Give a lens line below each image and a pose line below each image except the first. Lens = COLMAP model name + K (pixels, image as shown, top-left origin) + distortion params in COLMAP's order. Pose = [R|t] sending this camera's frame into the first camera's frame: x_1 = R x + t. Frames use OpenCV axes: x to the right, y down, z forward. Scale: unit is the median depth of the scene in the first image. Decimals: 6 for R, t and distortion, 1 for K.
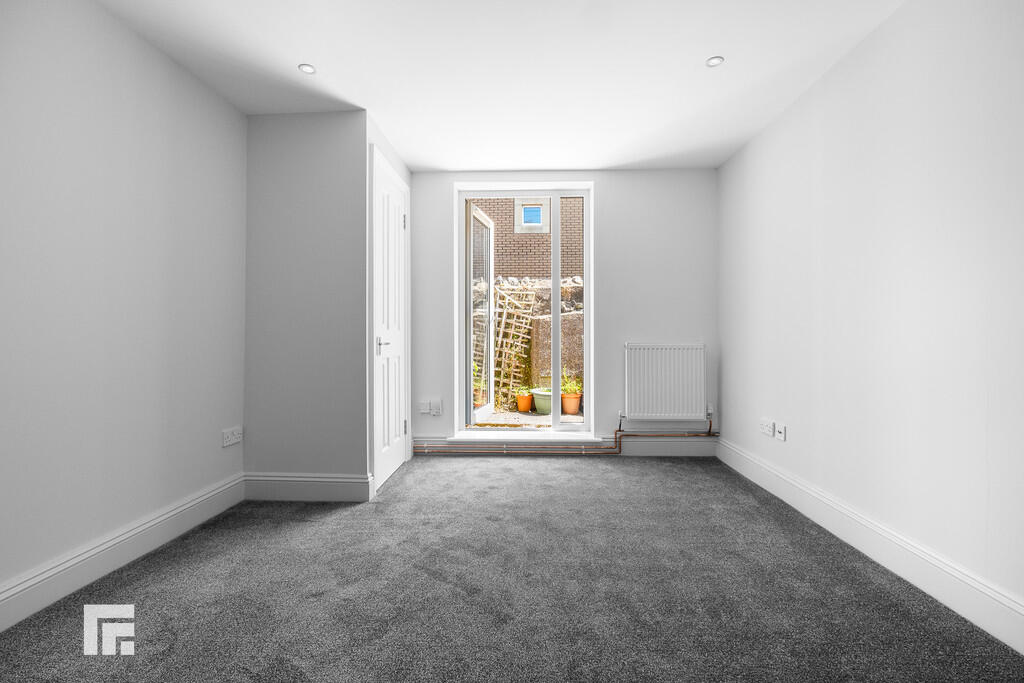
lens RADIAL K [[440.8, 0, 514.4], [0, 440.8, 335.7], [0, 0, 1]] dist [-0.000766, 0.000339]
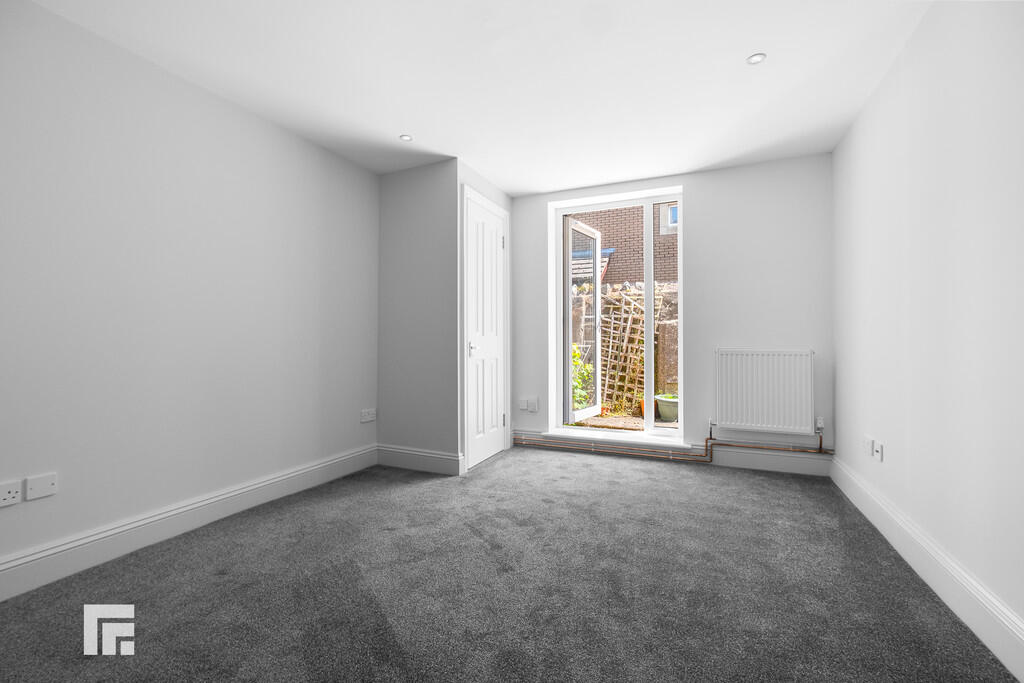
lens RADIAL K [[440.4, 0, 512.0], [0, 440.4, 341.5], [0, 0, 1]] dist [-0.000121, 0.000109]
pose [[0.927810, 0.000111, -0.373052, 0.228709], [0.000326, 0.999999, 0.001108, 0.000017], [0.373052, -0.001150, 0.927810, -0.073483]]
